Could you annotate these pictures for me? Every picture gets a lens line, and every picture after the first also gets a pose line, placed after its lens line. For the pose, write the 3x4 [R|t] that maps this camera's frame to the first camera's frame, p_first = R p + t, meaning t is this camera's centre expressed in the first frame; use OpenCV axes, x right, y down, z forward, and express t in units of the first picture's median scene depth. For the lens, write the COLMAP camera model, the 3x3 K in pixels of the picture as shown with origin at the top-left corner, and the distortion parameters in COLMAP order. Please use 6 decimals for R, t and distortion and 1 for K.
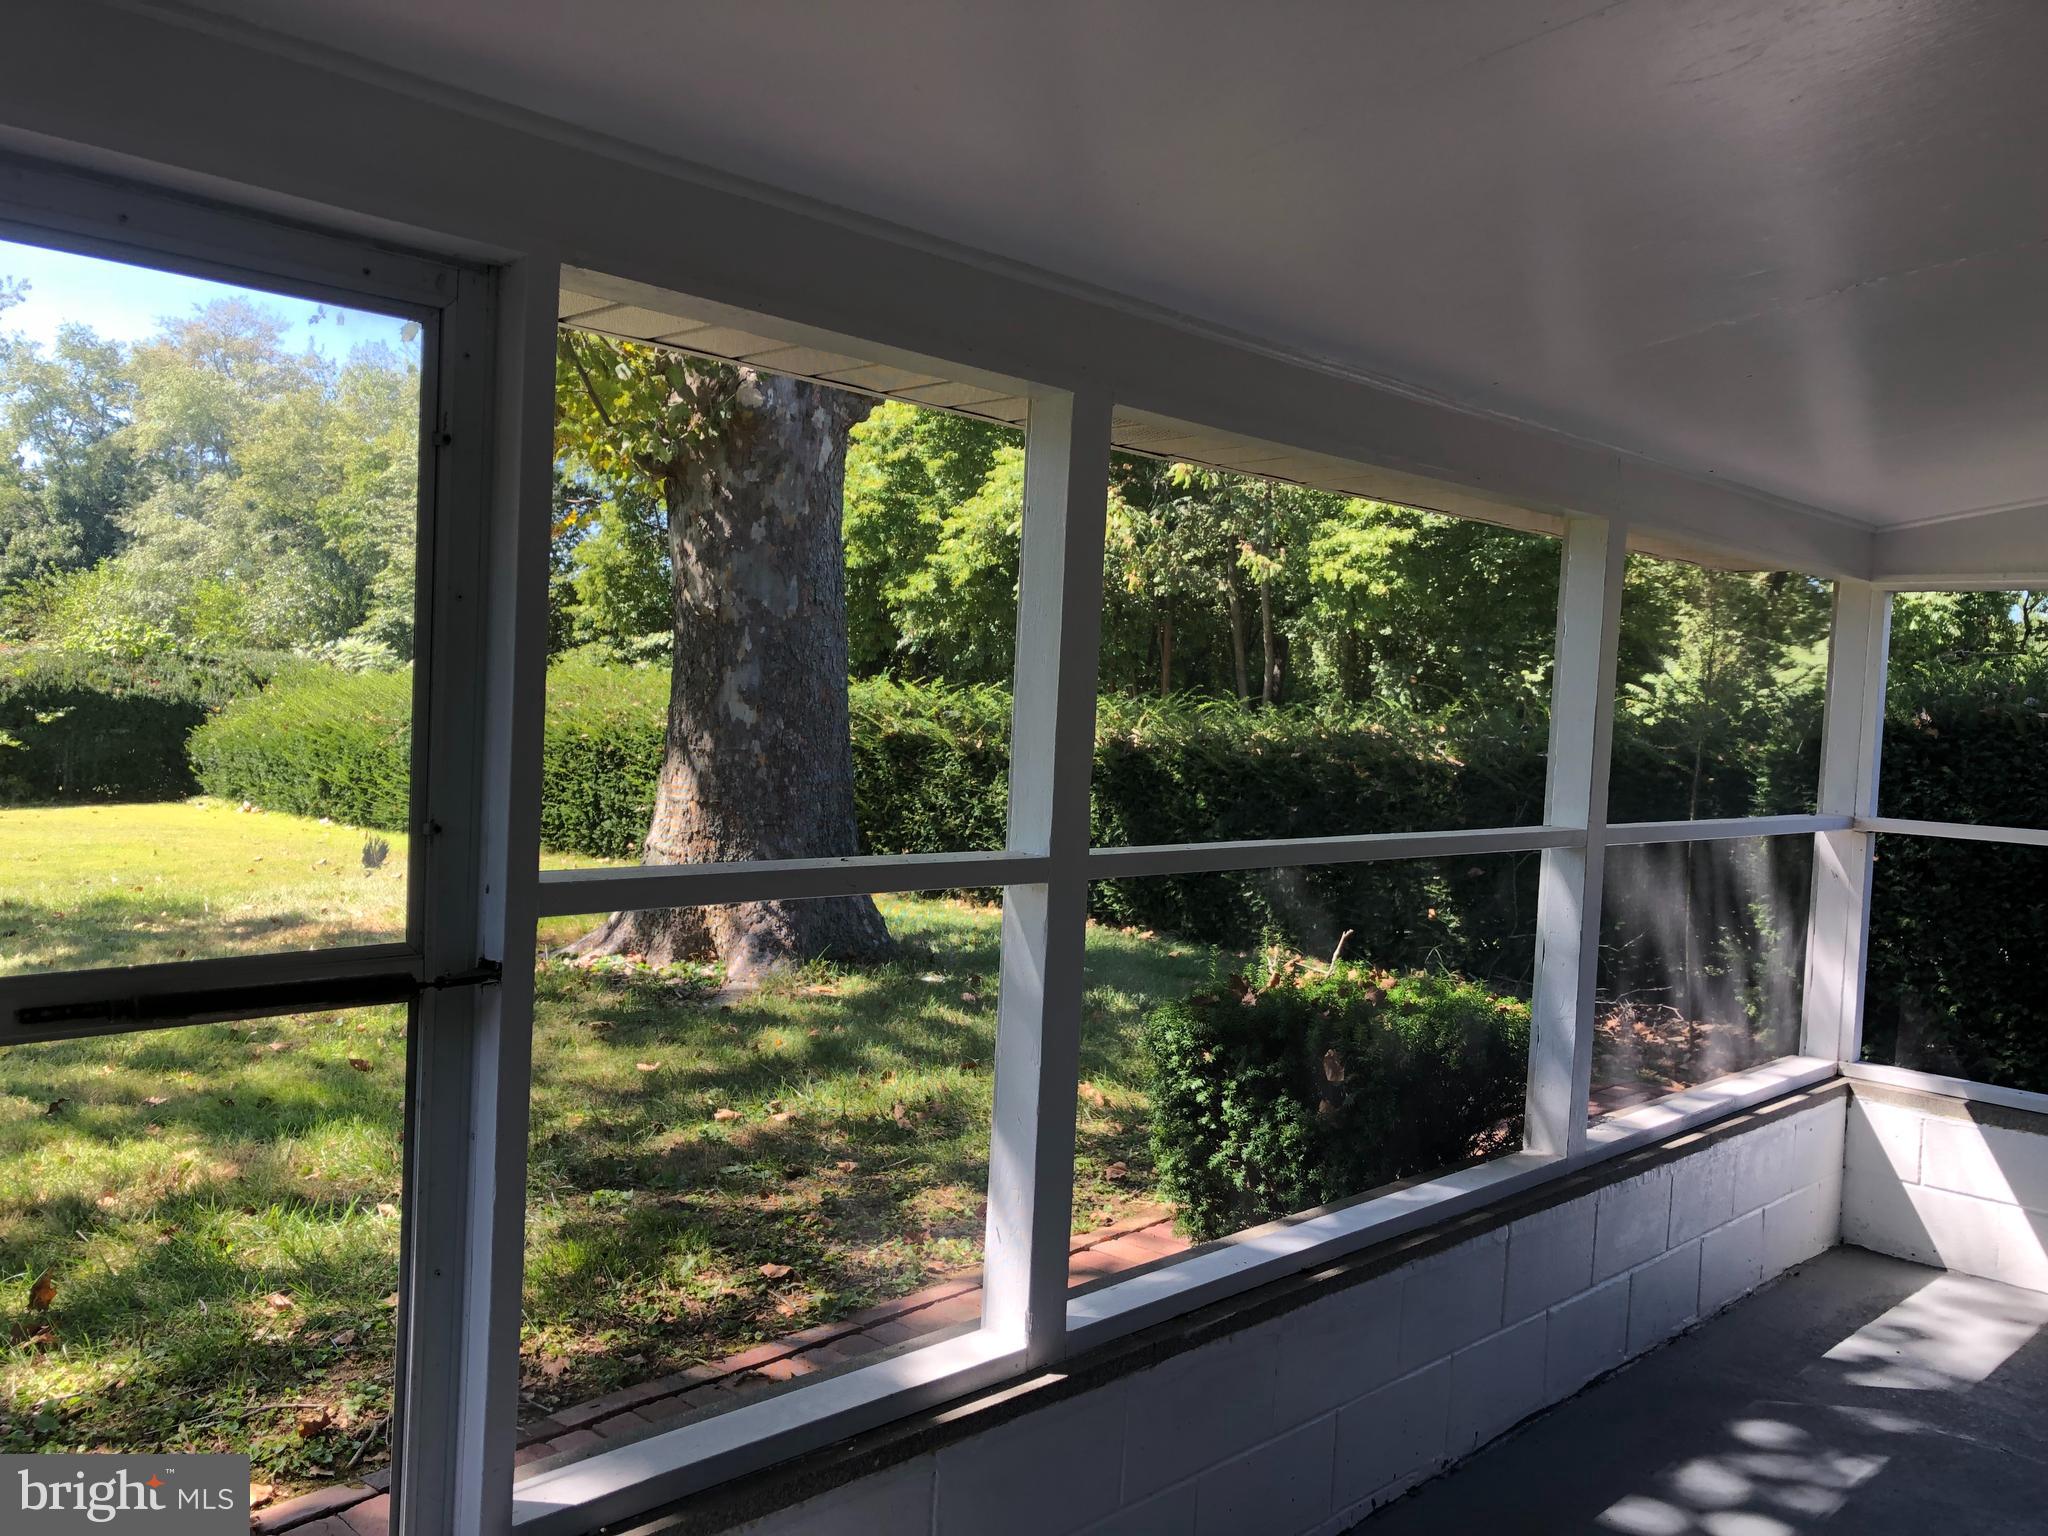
lens RADIAL K [[1643.9, 0, 1024.0], [0, 1643.9, 768.0], [0, 0, 1]] dist [0.024447, -0.002910]
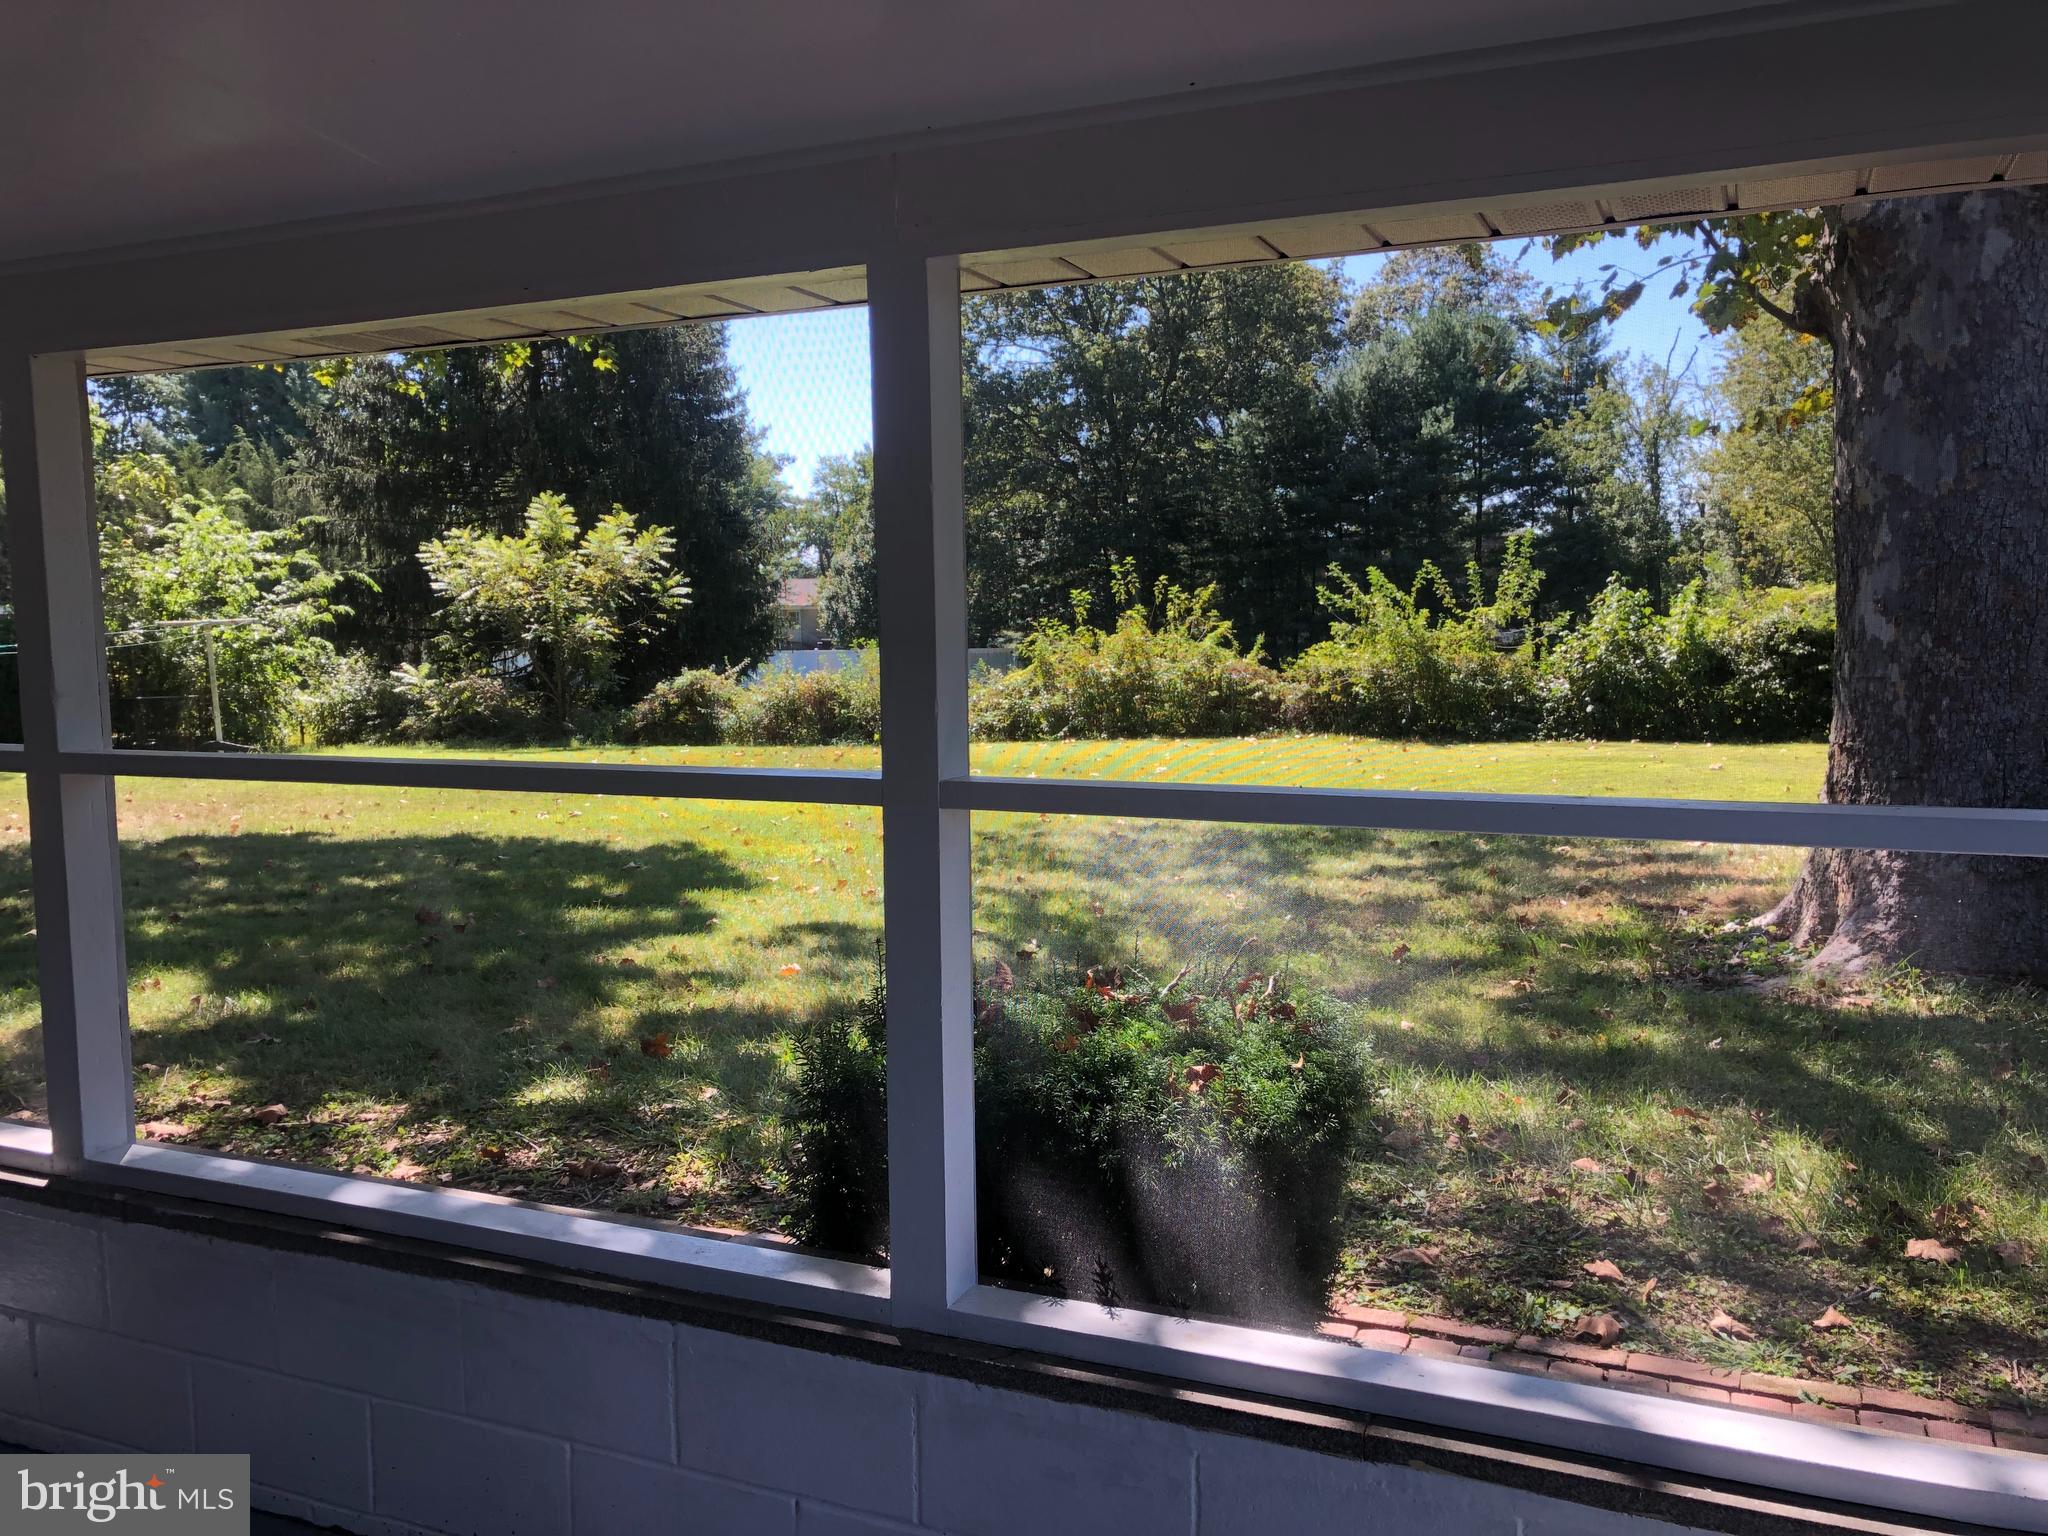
lens RADIAL K [[1648.4, 0, 1021.3], [0, 1648.4, 761.7], [0, 0, 1]] dist [0.008823, -0.006858]
pose [[0.345258, 0.033441, -0.937912, 0.631676], [-0.007534, 0.999432, 0.032861, 0.009166], [0.938478, -0.004280, 0.345314, 0.571806]]
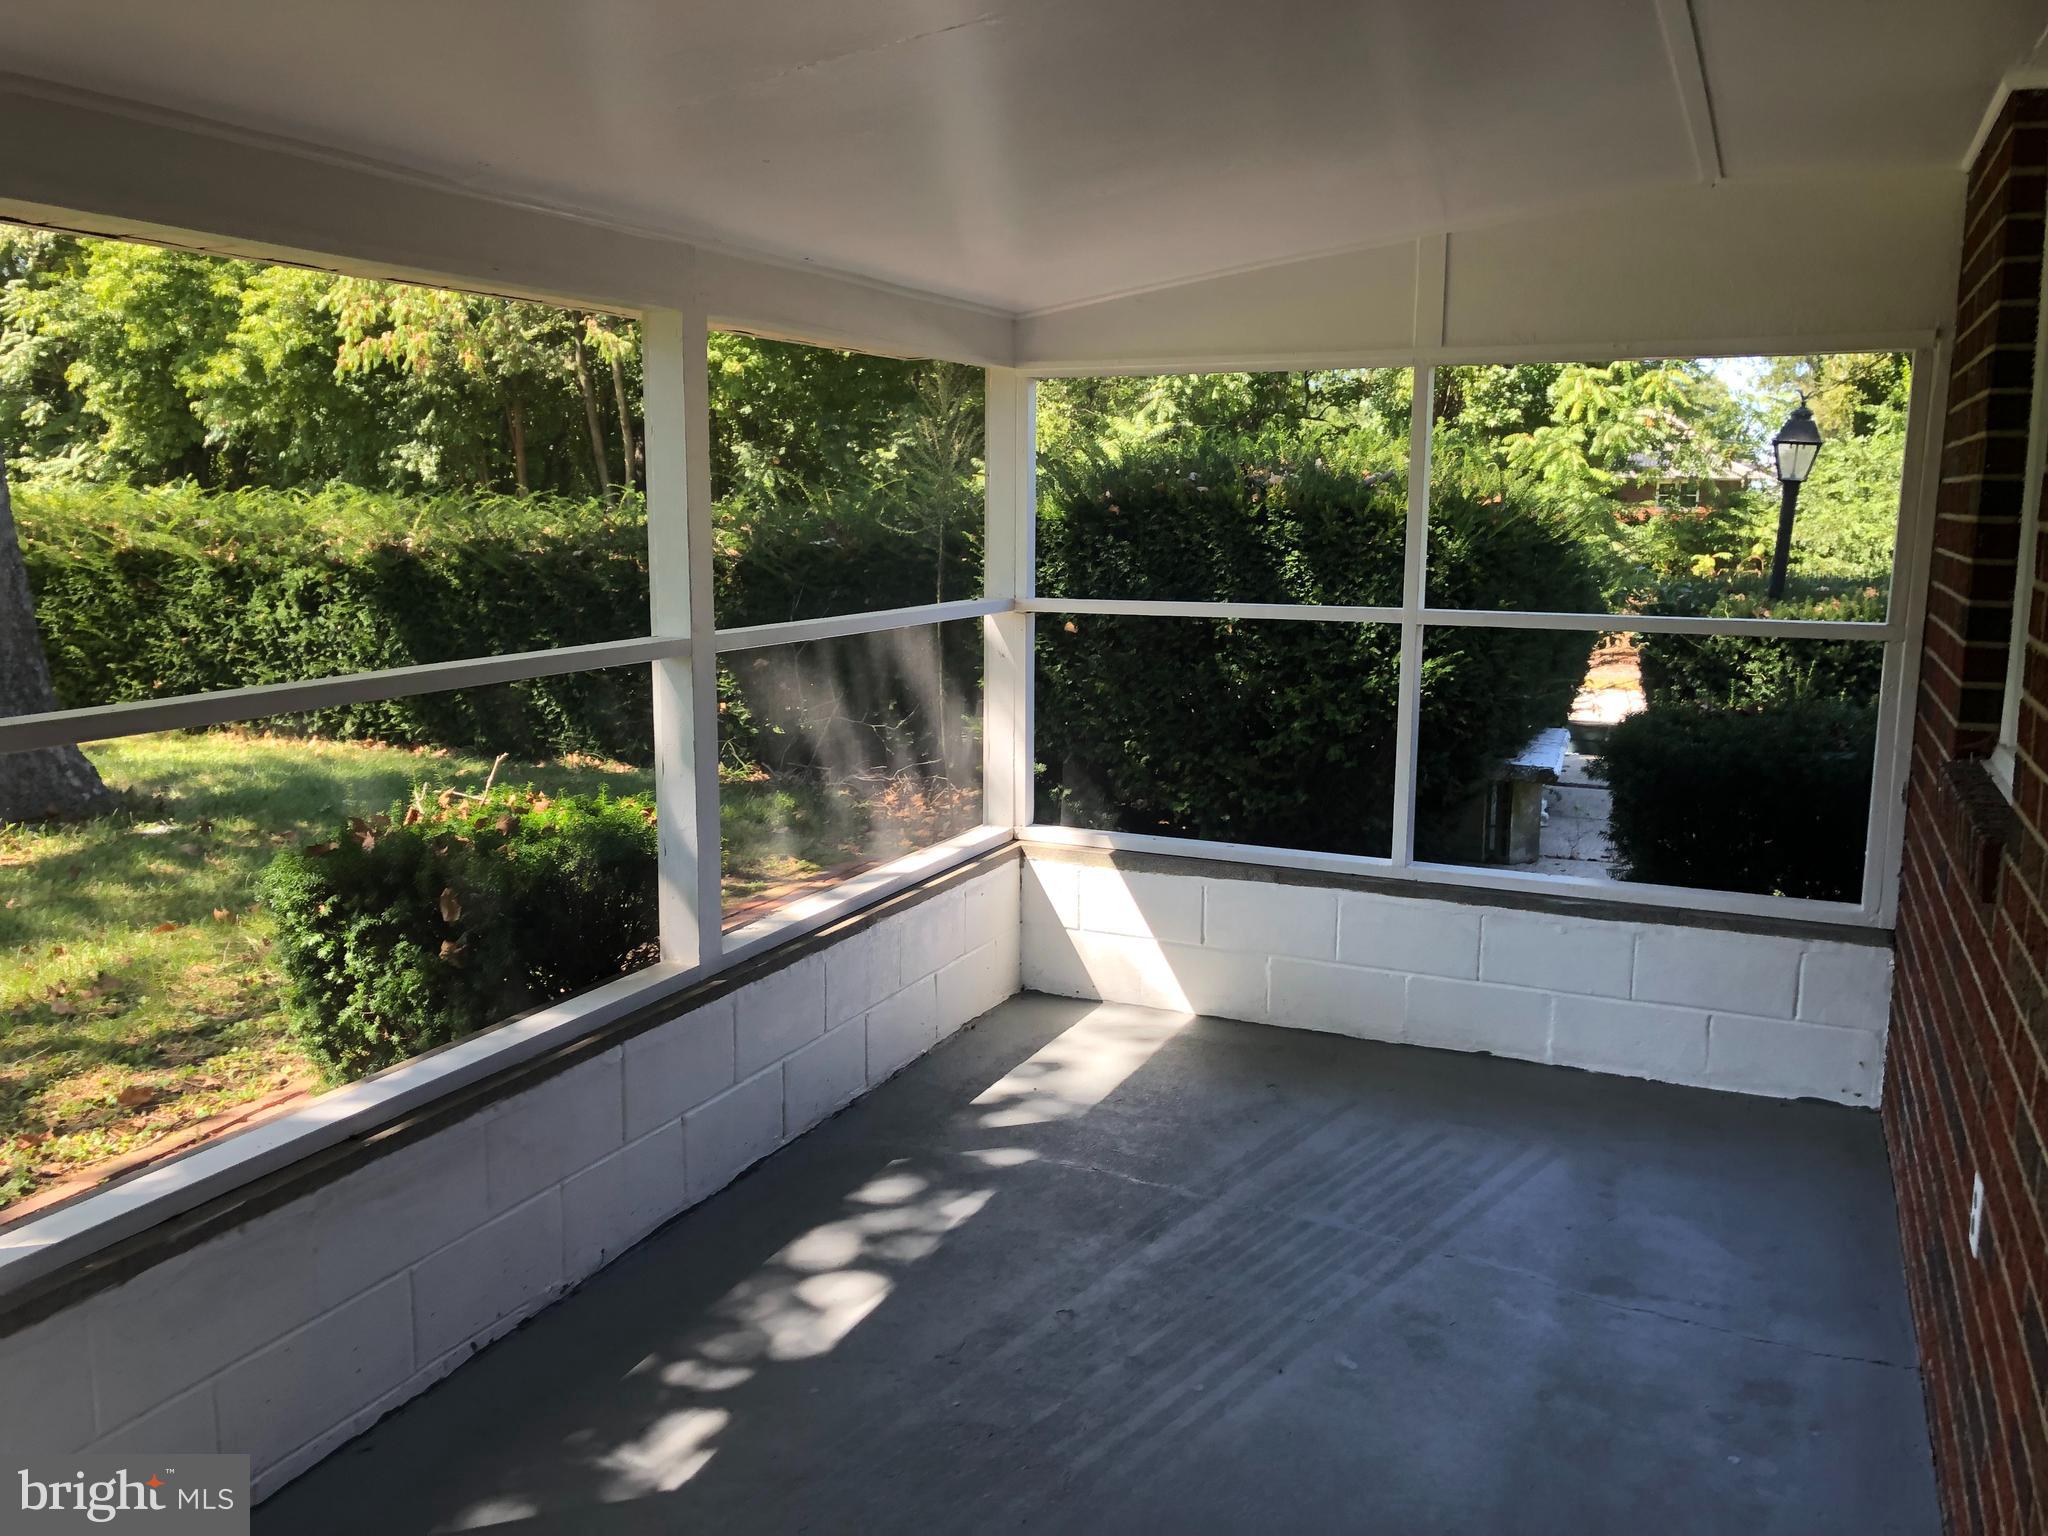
lens RADIAL K [[1627.8, 0, 1032.9], [0, 1627.8, 783.1], [0, 0, 1]] dist [0.066594, -0.087770]
pose [[0.940516, -0.101606, 0.324201, 0.140073], [0.054277, 0.986913, 0.151846, -0.009798], [-0.335387, -0.125217, 0.933722, 0.007461]]
